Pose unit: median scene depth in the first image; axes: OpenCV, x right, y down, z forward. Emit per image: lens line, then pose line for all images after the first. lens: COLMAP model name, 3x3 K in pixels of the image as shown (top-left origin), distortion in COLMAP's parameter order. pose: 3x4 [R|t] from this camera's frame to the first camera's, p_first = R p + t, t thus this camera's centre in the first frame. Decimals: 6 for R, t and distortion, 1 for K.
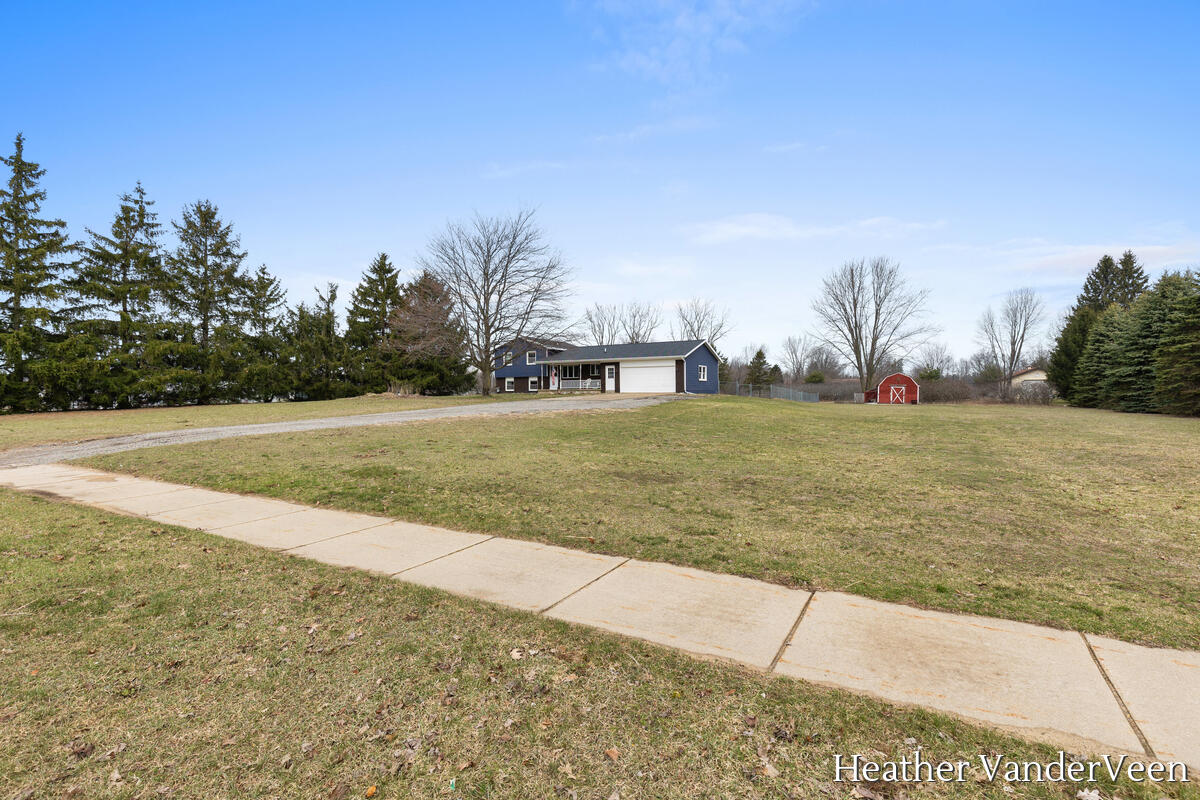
lens RADIAL K [[546.6, 0, 602.4], [0, 546.6, 396.1], [0, 0, 1]] dist [0.002347, -0.000152]
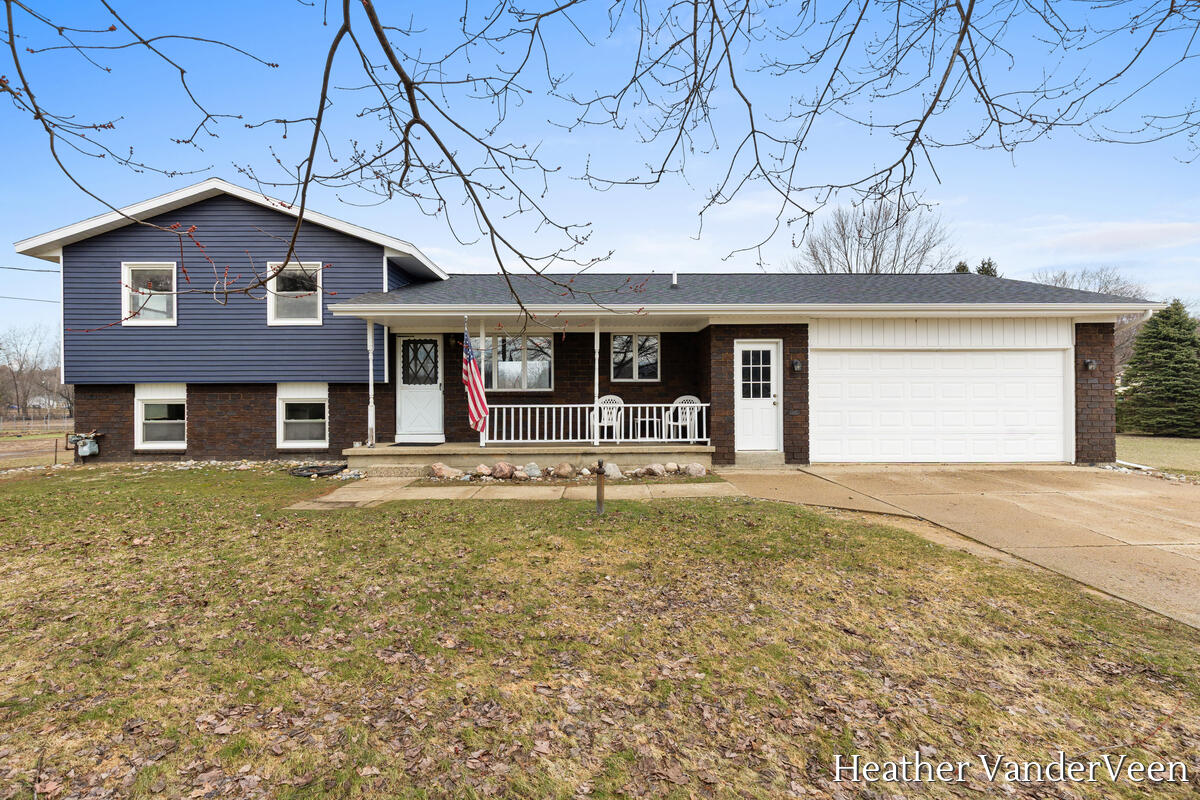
lens RADIAL K [[546.6, 0, 602.4], [0, 546.6, 396.1], [0, 0, 1]] dist [0.002347, -0.000152]
pose [[0.860667, 0.003241, 0.509159, -0.146606], [0.001631, 0.999957, -0.009121, -0.030468], [-0.509166, 0.008680, 0.860624, 0.823572]]
